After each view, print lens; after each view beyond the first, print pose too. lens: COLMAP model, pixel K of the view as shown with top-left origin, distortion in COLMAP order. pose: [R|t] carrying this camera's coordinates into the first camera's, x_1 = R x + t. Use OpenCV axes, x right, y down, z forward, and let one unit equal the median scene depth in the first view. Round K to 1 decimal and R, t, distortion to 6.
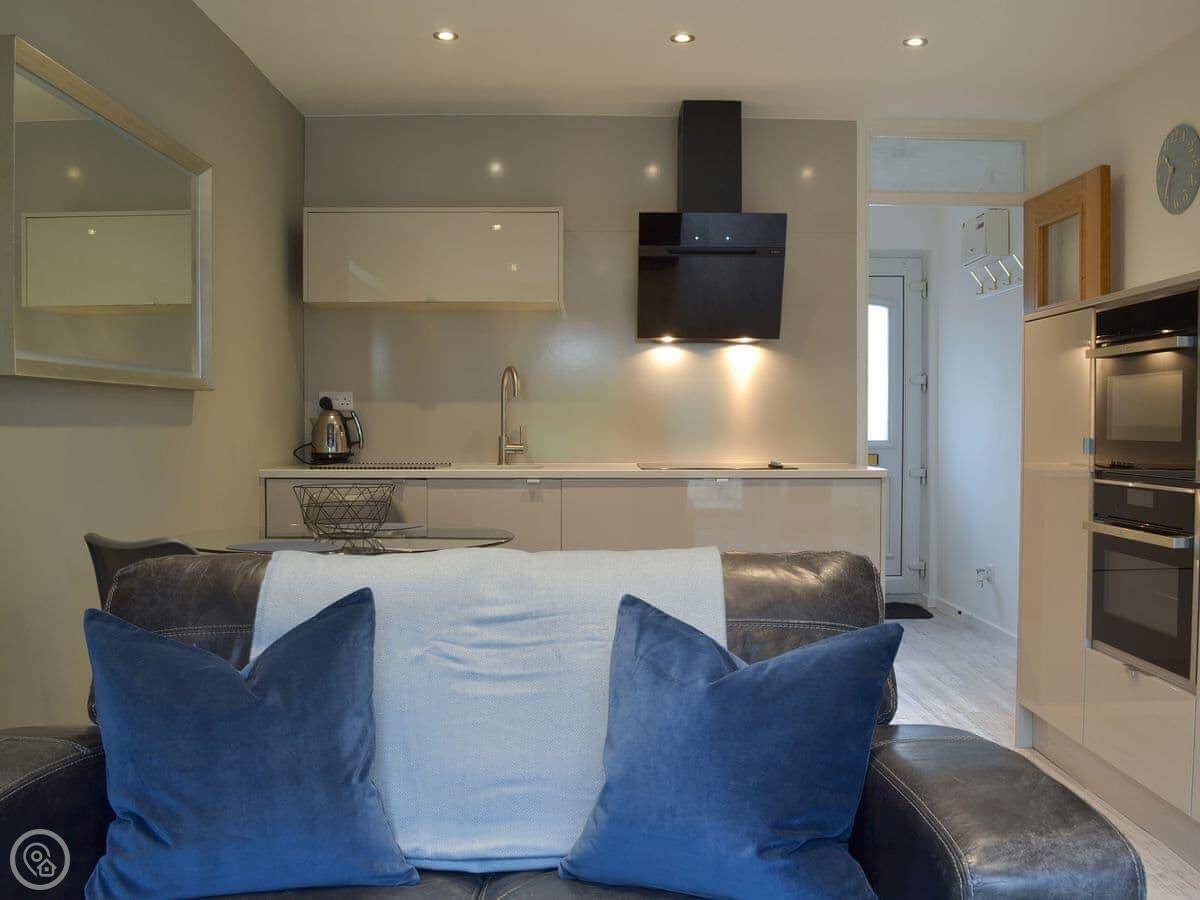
lens RADIAL K [[1134.5, 0, 635.9], [0, 1134.5, 499.3], [0, 0, 1]] dist [-0.061152, -0.002042]
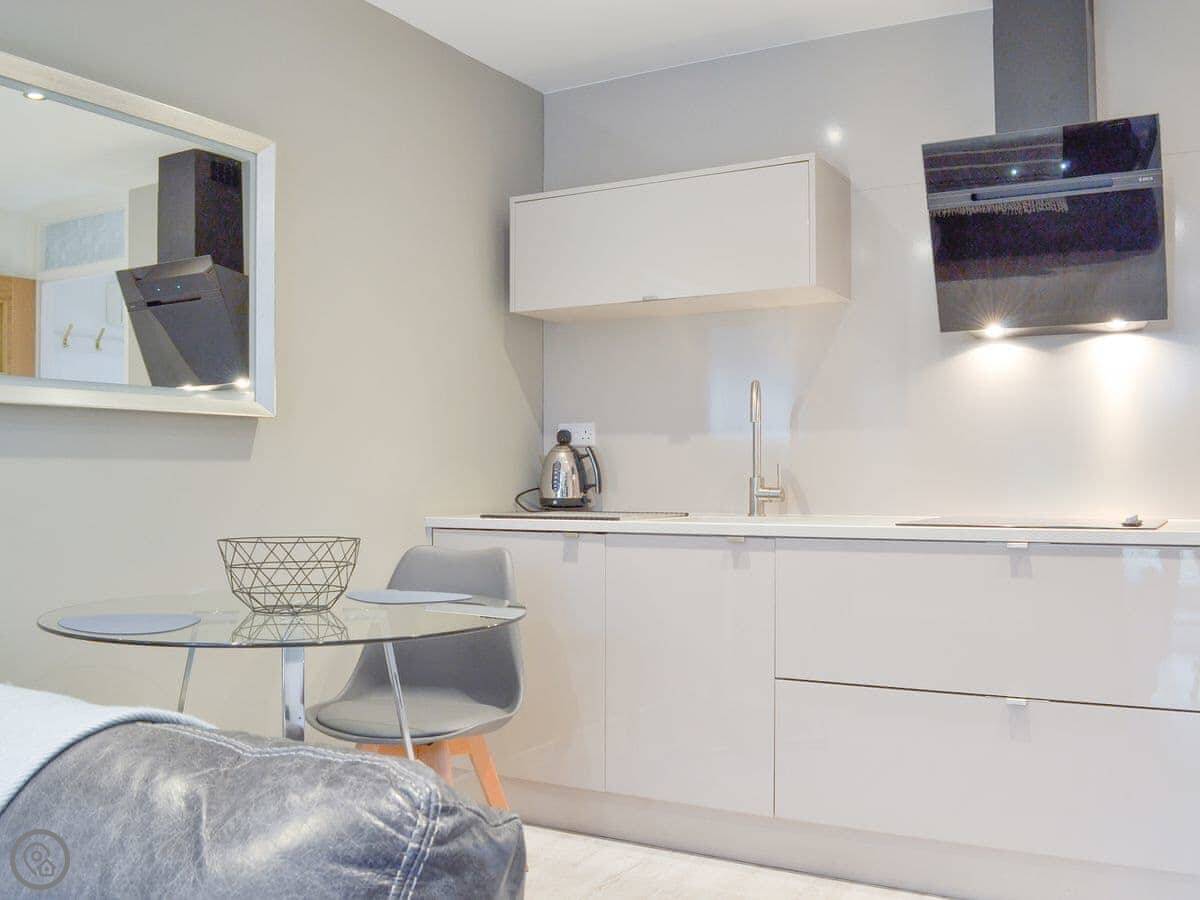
lens RADIAL K [[1134.5, 0, 635.9], [0, 1134.5, 499.3], [0, 0, 1]] dist [-0.061152, -0.002042]
pose [[0.857909, 0.005682, -0.513771, 0.193452], [-0.028952, 0.998885, -0.037299, -0.011728], [0.512986, 0.046874, 0.857116, 0.331601]]
